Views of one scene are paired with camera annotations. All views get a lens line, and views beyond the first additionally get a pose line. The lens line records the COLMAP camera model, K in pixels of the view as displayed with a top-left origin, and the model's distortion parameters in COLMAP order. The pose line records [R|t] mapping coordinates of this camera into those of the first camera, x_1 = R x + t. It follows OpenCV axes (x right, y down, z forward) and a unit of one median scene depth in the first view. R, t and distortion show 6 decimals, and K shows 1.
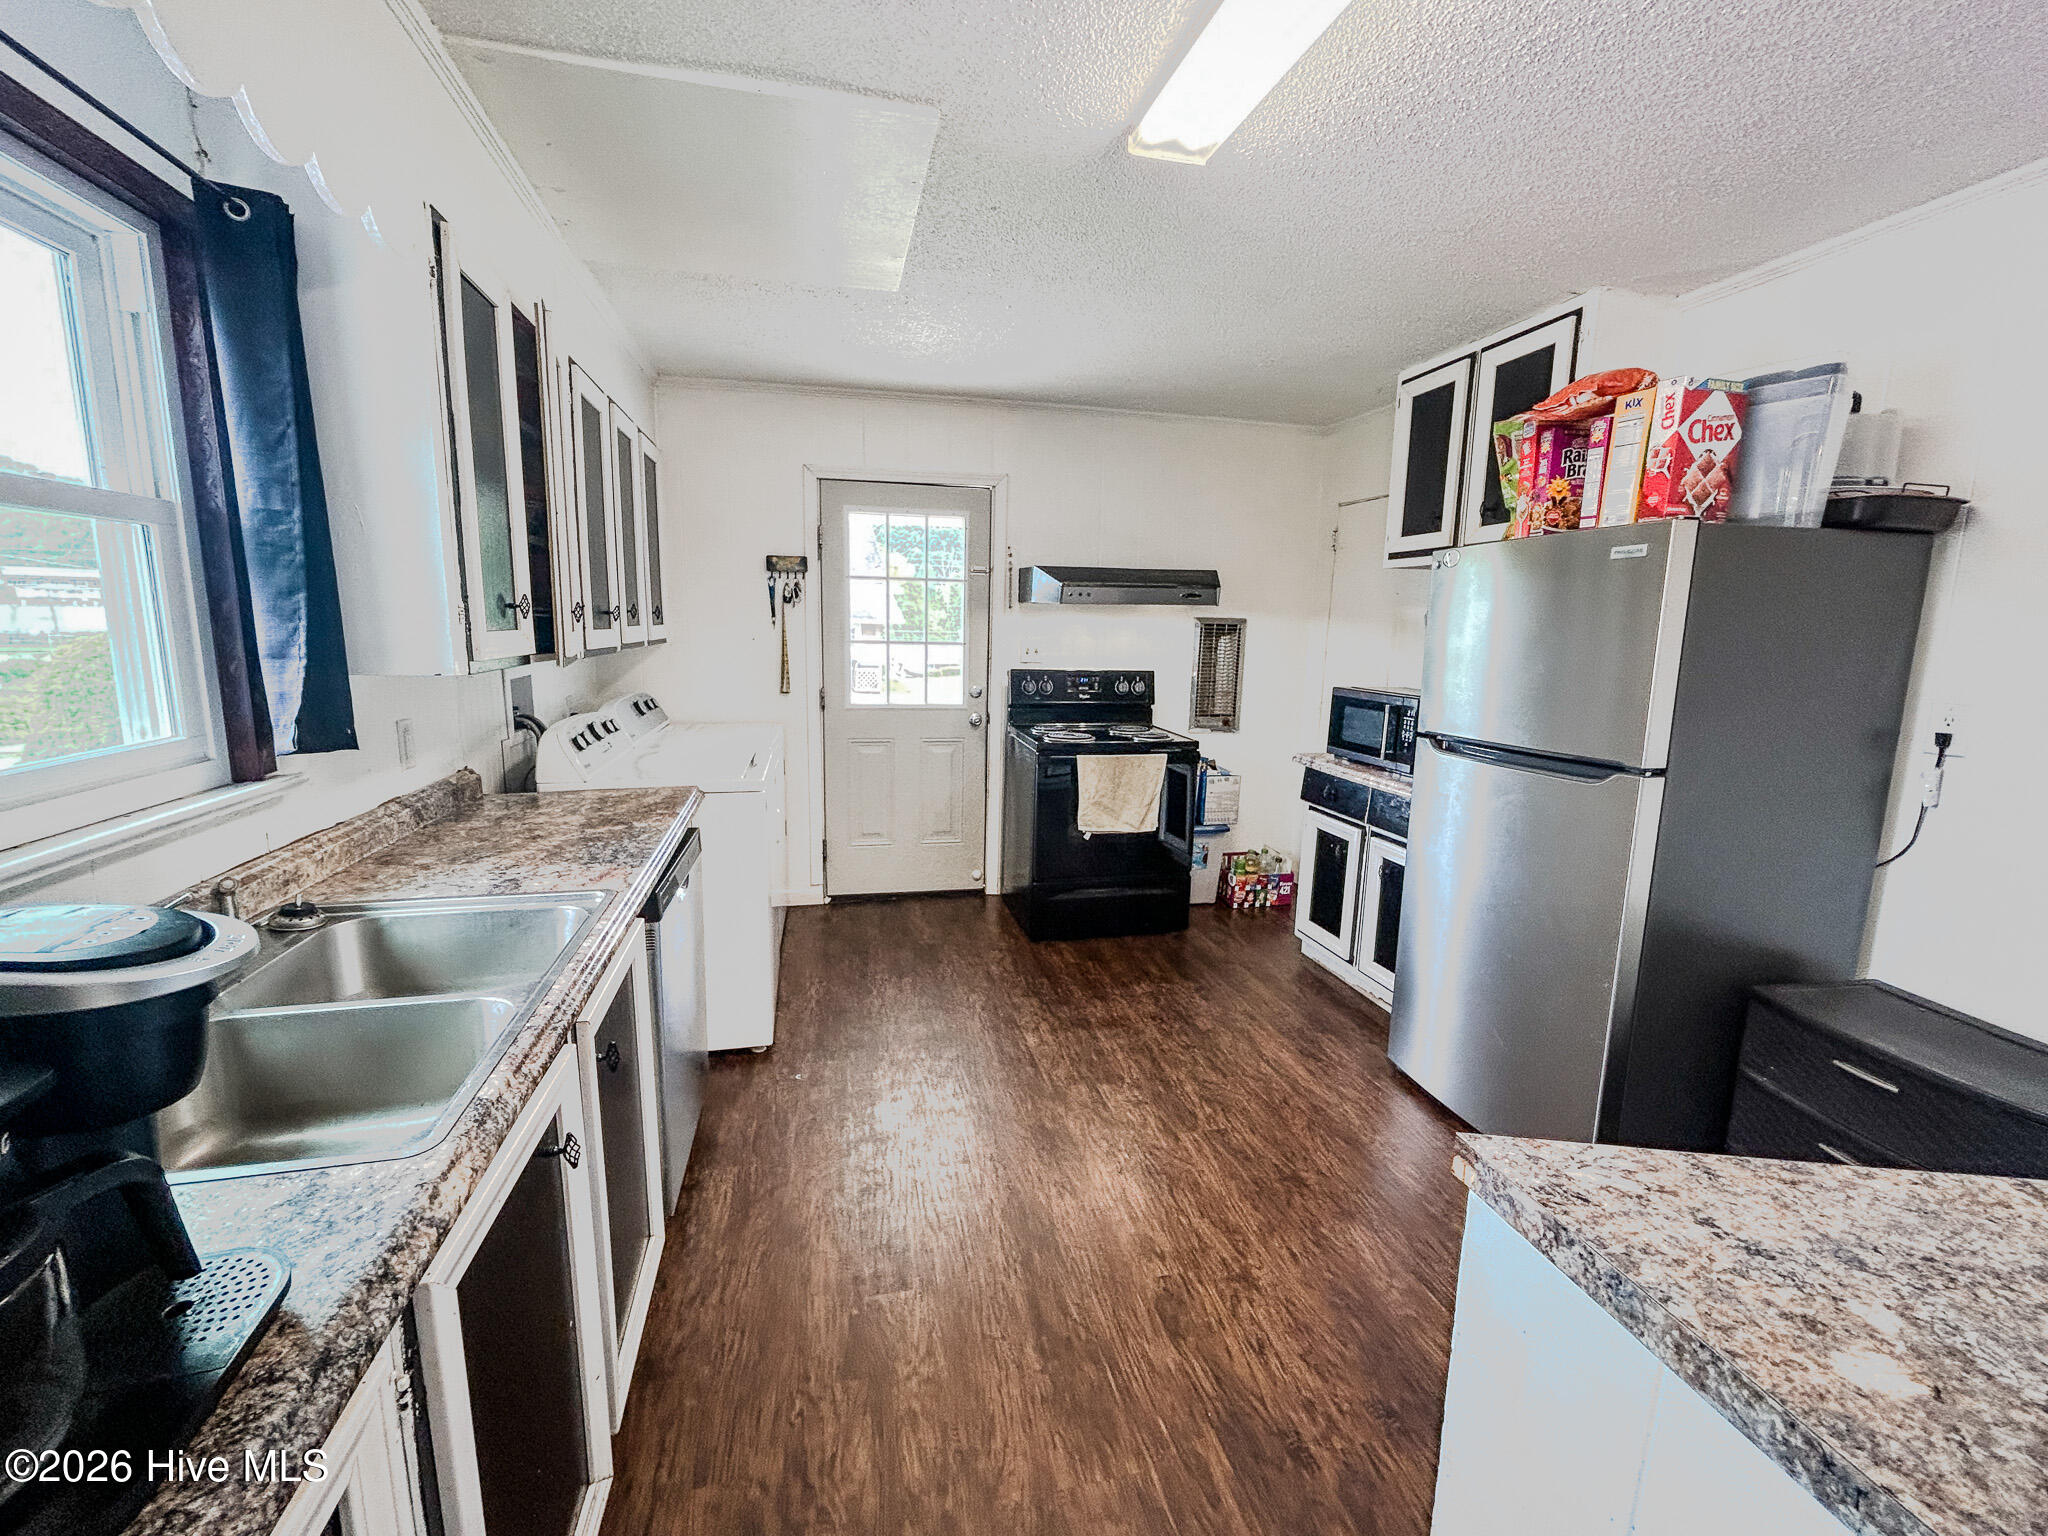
lens RADIAL K [[836.7, 0, 979.3], [0, 836.7, 771.8], [0, 0, 1]] dist [-0.002760, 0.000019]
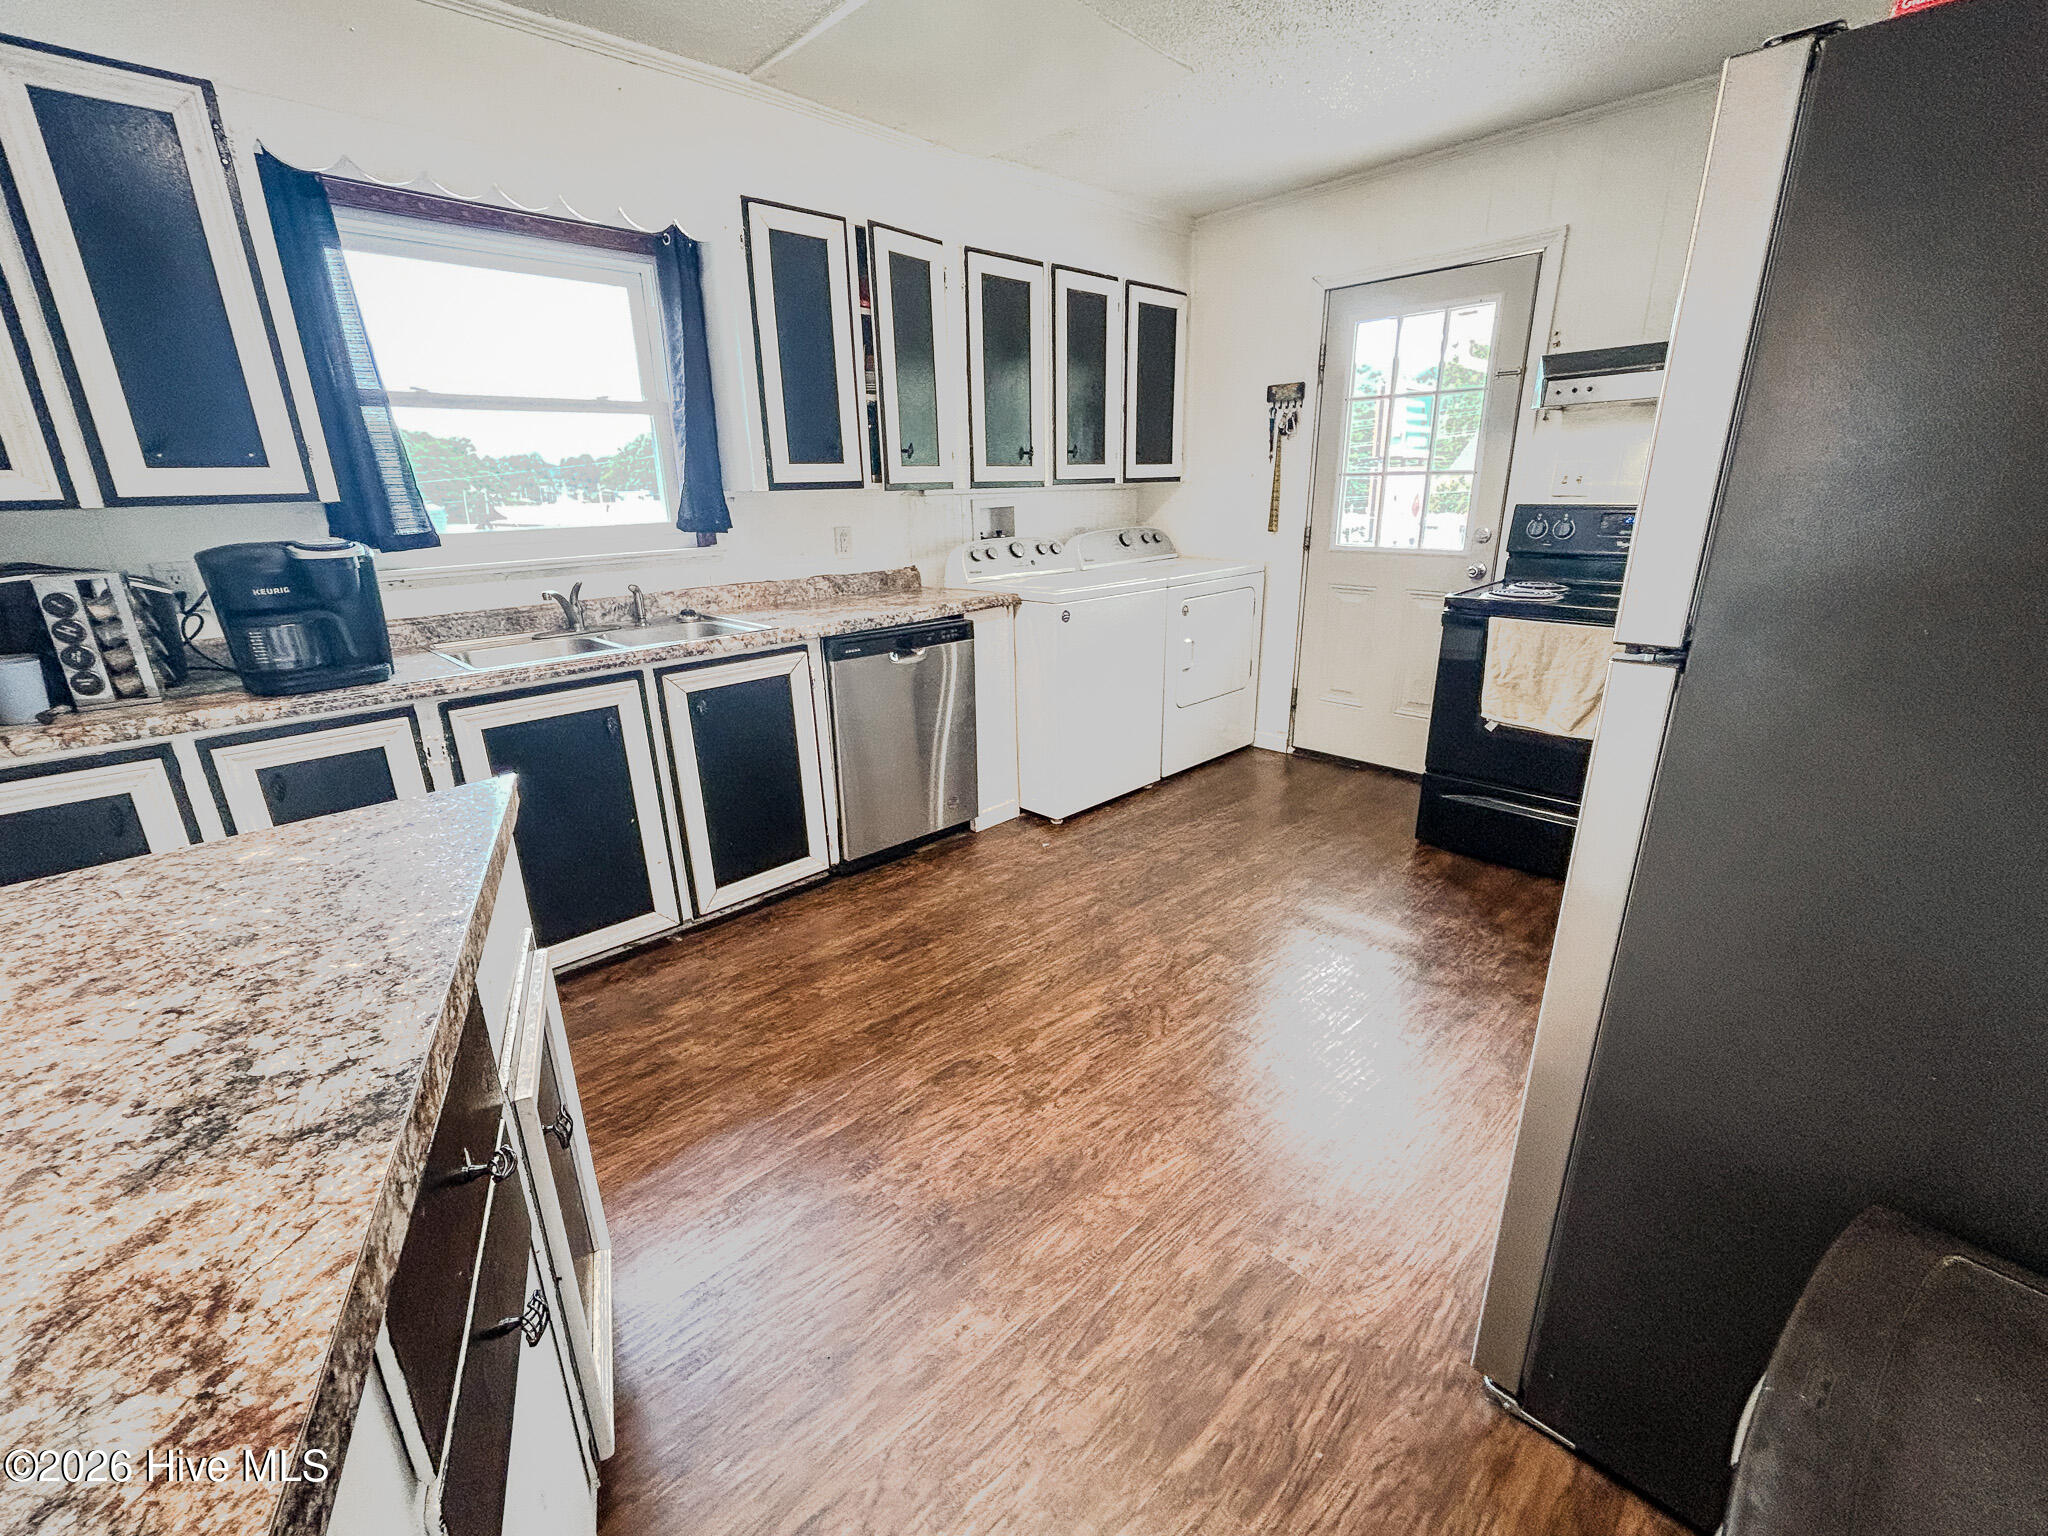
lens RADIAL K [[836.7, 0, 1008.2], [0, 836.7, 756.6], [0, 0, 1]] dist [-0.002760, 0.000019]
pose [[0.535851, 0.234303, -0.811151, 0.474592], [-0.118314, 0.972082, 0.202630, 0.001432], [0.835982, -0.012609, 0.548612, 0.198289]]
